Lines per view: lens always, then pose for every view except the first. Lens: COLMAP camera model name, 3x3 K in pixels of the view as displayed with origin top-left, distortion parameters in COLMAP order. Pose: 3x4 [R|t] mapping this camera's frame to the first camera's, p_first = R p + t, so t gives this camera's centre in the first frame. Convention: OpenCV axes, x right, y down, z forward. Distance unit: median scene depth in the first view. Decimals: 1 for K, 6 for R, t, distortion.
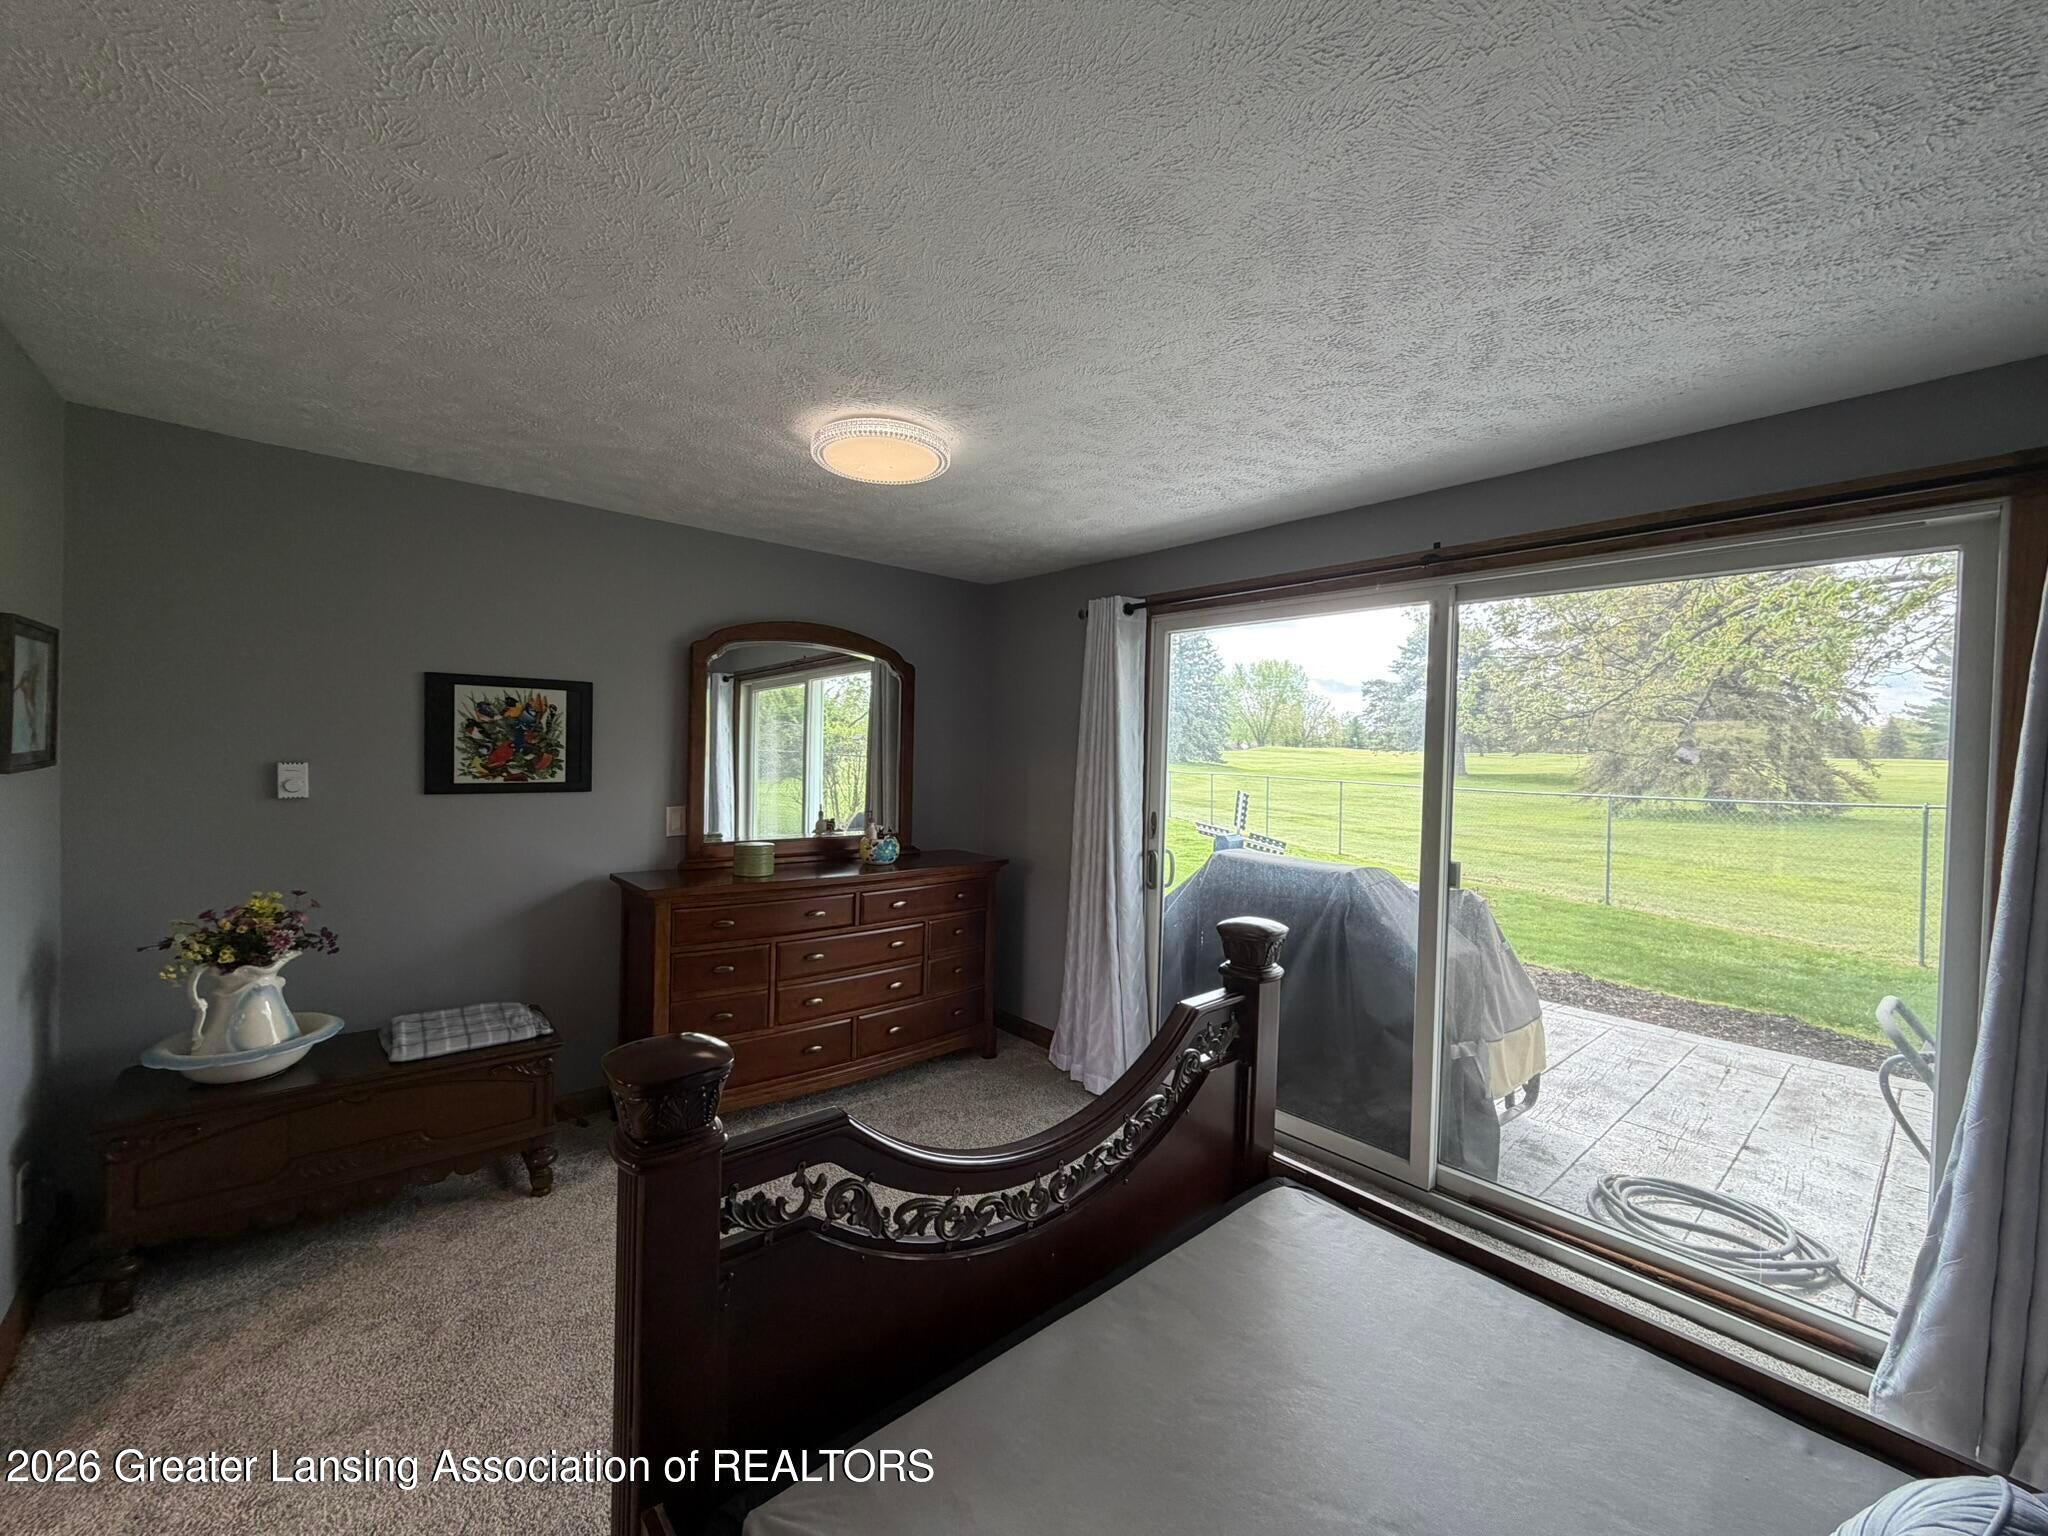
lens RADIAL K [[824.8, 0, 1008.1], [0, 824.8, 773.4], [0, 0, 1]] dist [-0.000070, 0.000330]
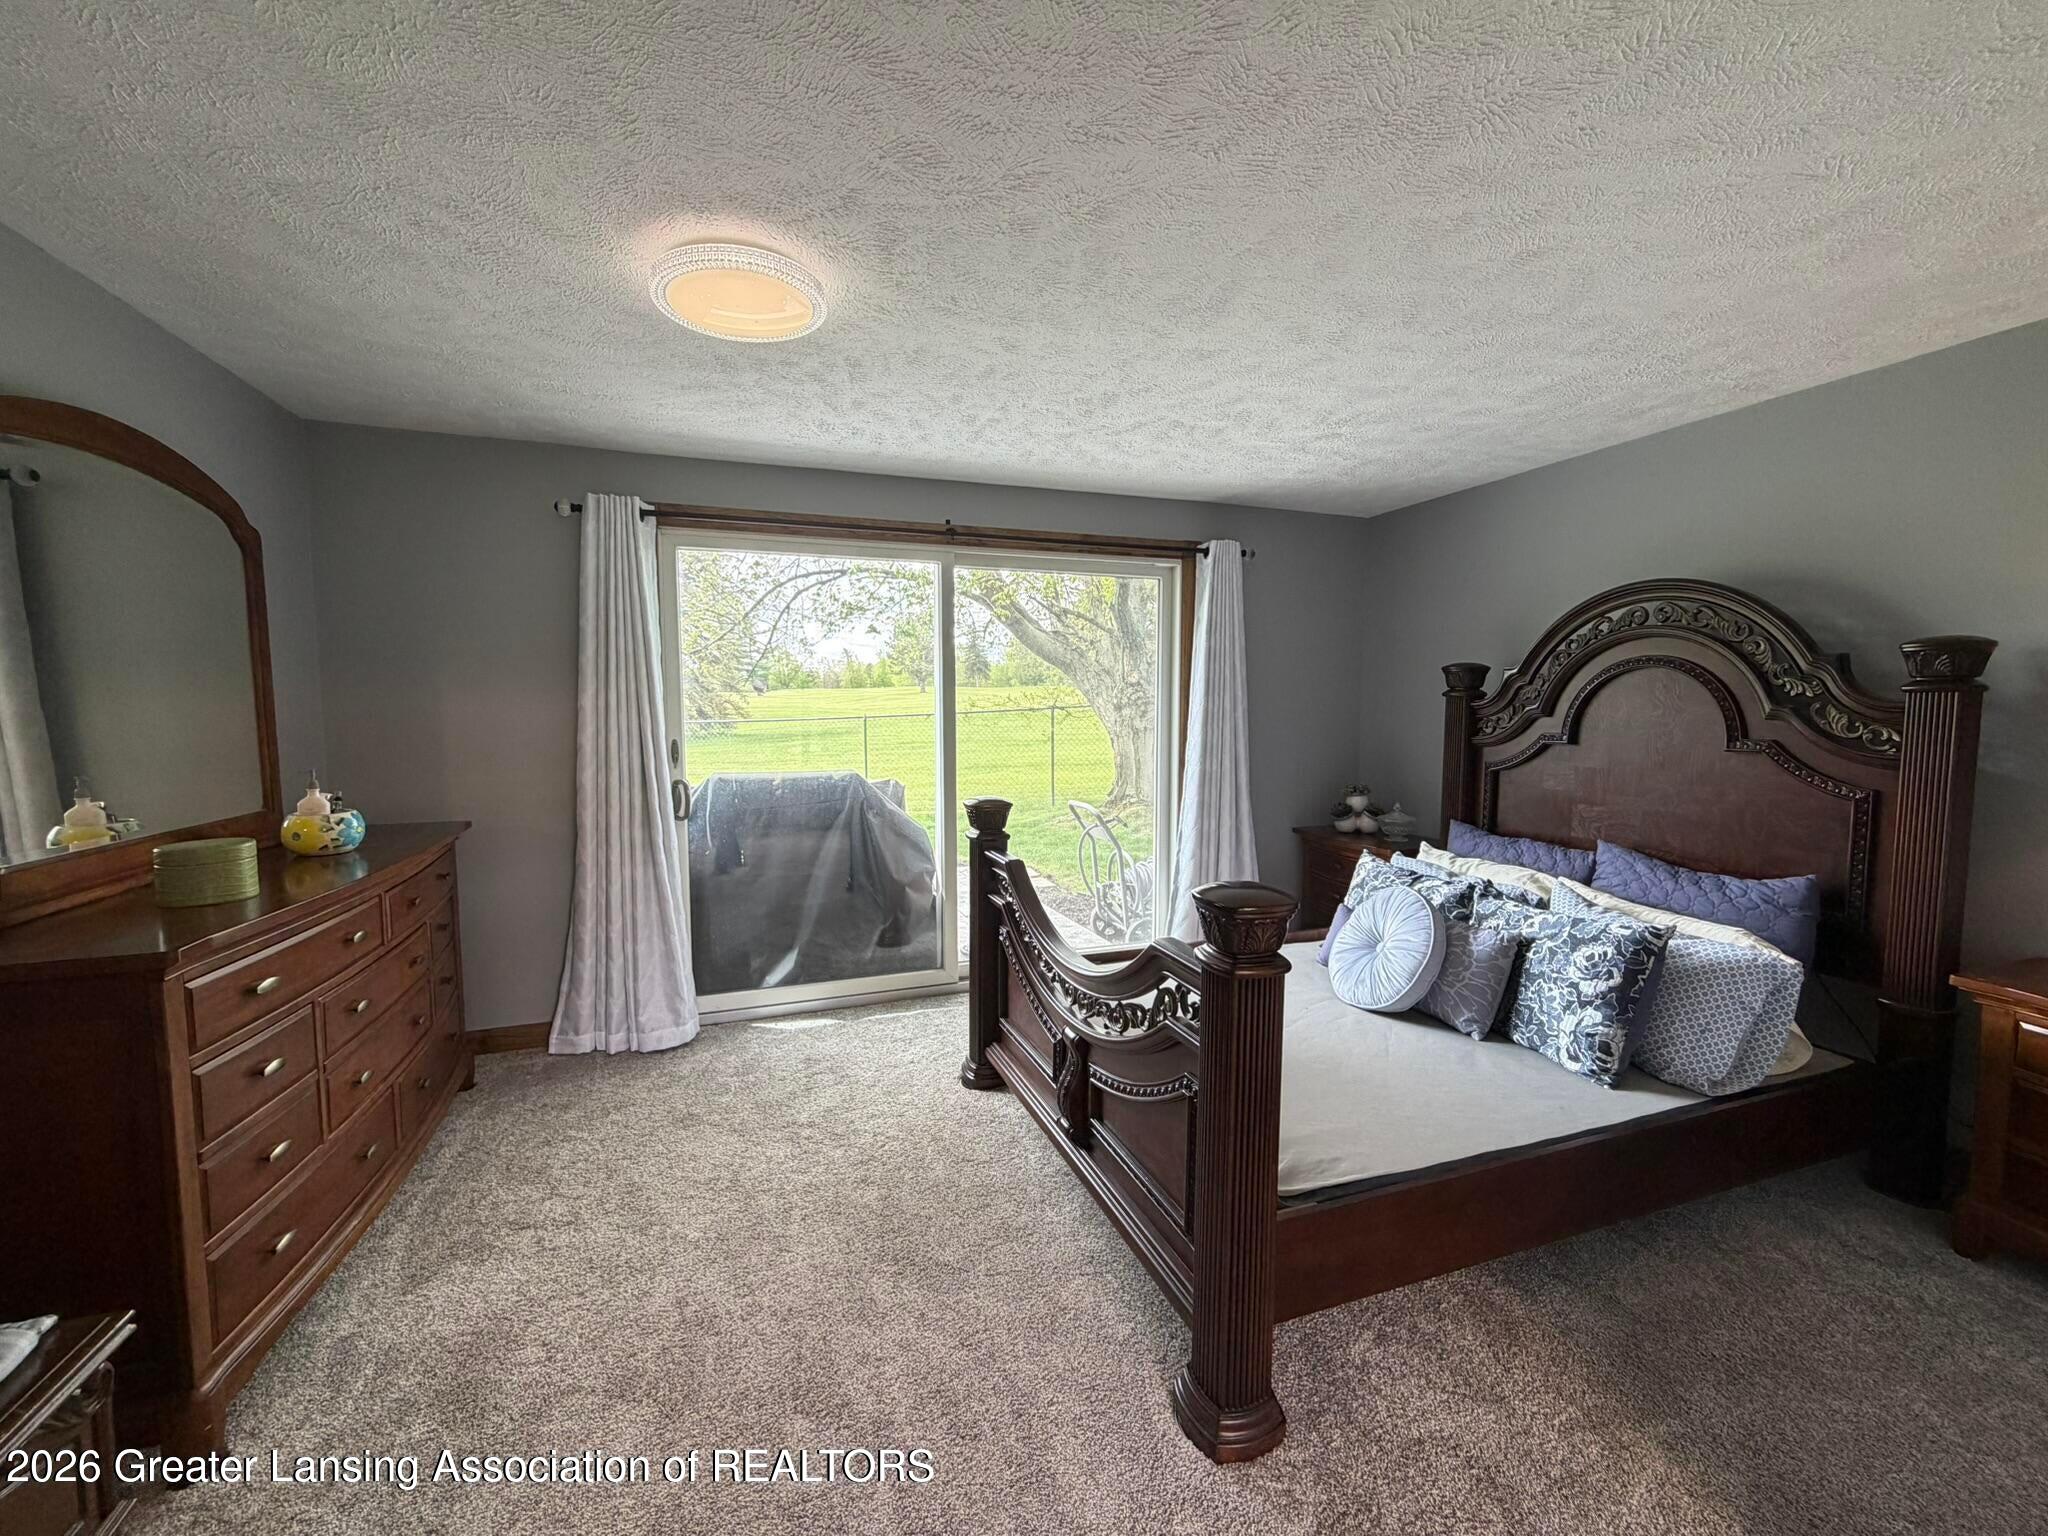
lens RADIAL K [[824.8, 0, 1027.2], [0, 824.8, 769.8], [0, 0, 1]] dist [-0.000070, 0.000330]
pose [[0.354639, -0.101661, 0.929460, -0.718473], [0.035637, 0.994819, 0.095212, 0.008022], [-0.934324, -0.000643, 0.356424, 0.372496]]
